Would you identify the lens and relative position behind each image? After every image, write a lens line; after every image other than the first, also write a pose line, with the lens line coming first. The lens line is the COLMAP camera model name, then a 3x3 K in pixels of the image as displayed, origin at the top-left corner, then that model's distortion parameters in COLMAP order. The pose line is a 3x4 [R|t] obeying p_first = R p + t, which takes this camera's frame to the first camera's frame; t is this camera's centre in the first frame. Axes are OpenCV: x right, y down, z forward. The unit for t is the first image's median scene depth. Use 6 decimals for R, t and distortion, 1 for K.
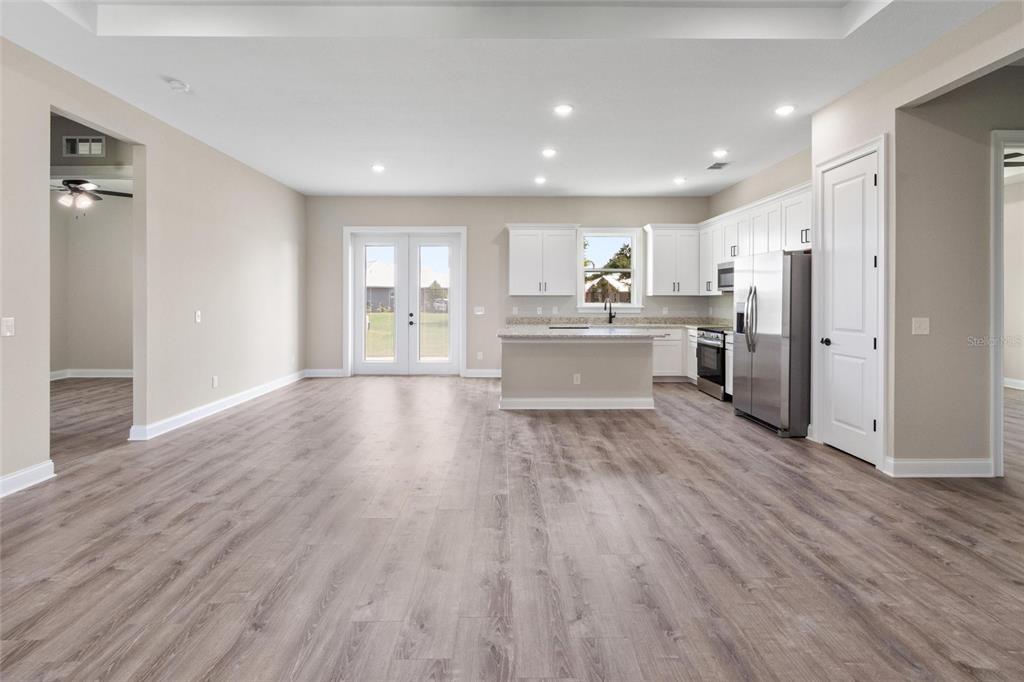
lens RADIAL K [[478.0, 0, 499.2], [0, 478.0, 301.8], [0, 0, 1]] dist [0.000954, 0.000344]
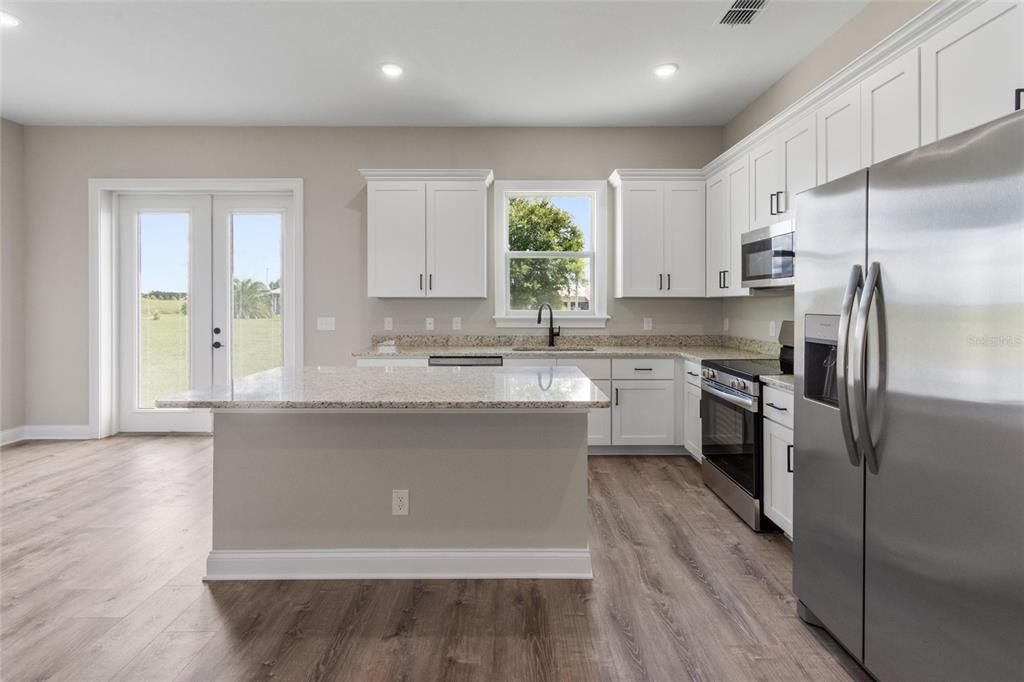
lens RADIAL K [[474.9, 0, 508.6], [0, 474.9, 302.3], [0, 0, 1]] dist [0.000551, -0.000058]
pose [[0.999987, -0.001266, -0.004896, 0.195996], [0.001231, 0.999974, -0.007109, -0.003650], [0.004905, 0.007103, 0.999963, 0.456893]]
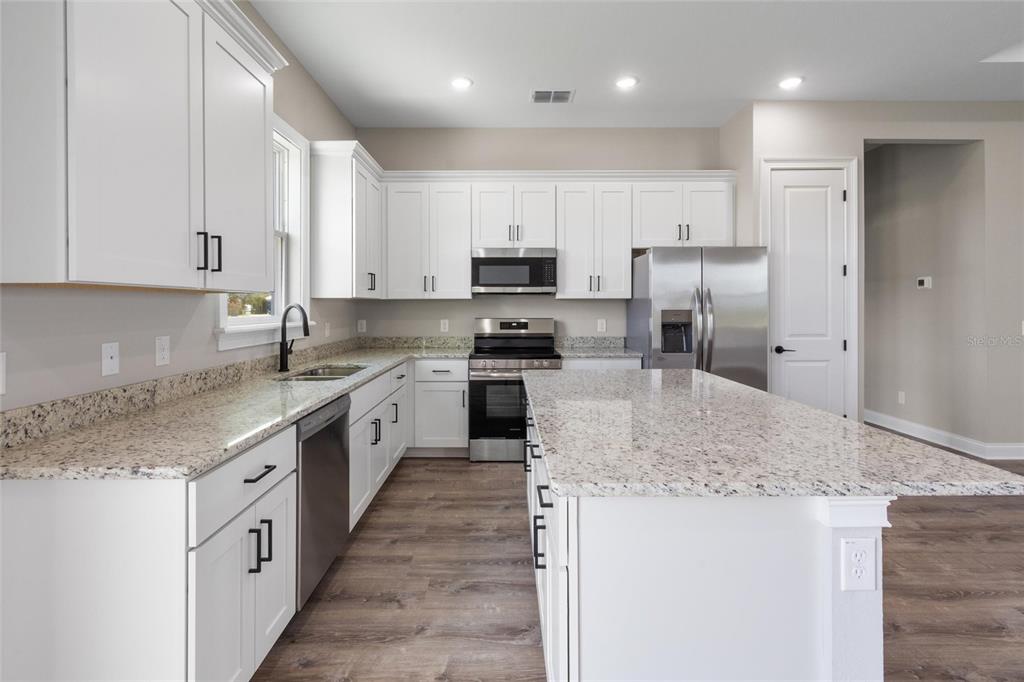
lens RADIAL K [[474.9, 0, 508.6], [0, 474.9, 302.3], [0, 0, 1]] dist [0.000551, -0.000058]
pose [[-0.004214, 0.005721, 0.999975, -0.145073], [0.006872, 0.999960, -0.005692, -0.005081], [-0.999968, 0.006848, -0.004253, 0.879348]]
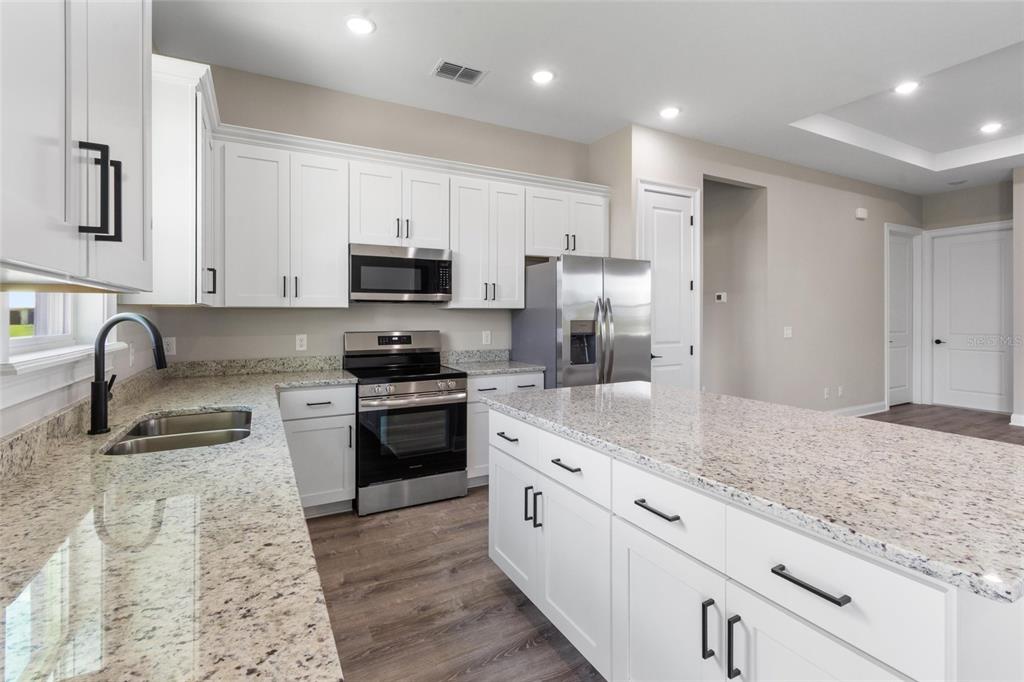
lens RADIAL K [[471.2, 0, 509.4], [0, 471.2, 312.0], [0, 0, 1]] dist [0.002614, -0.000015]
pose [[-0.472846, 0.004680, 0.881133, -0.038027], [0.005247, 0.999983, -0.002495, -0.006640], [-0.881130, 0.003444, -0.472862, 0.998445]]
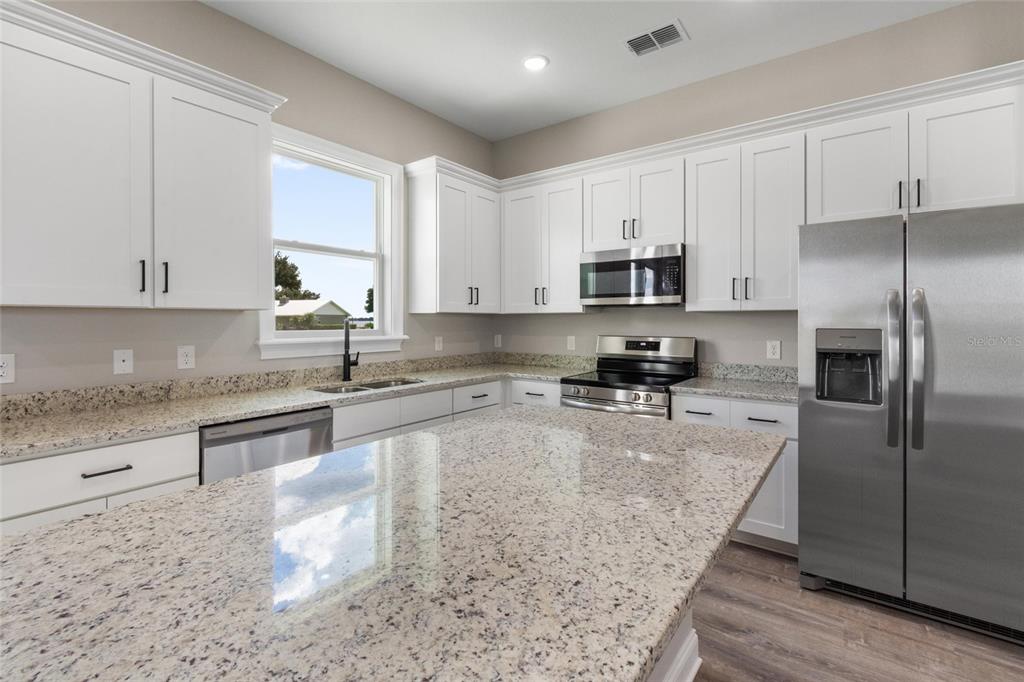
lens RADIAL K [[470.6, 0, 510.7], [0, 470.6, 318.5], [0, 0, 1]] dist [0.000259, 0.000187]
pose [[0.604020, 0.000290, 0.796969, -0.001351], [0.006553, 0.999964, -0.005330, -0.004632], [-0.796942, 0.008442, 0.603996, 0.689534]]
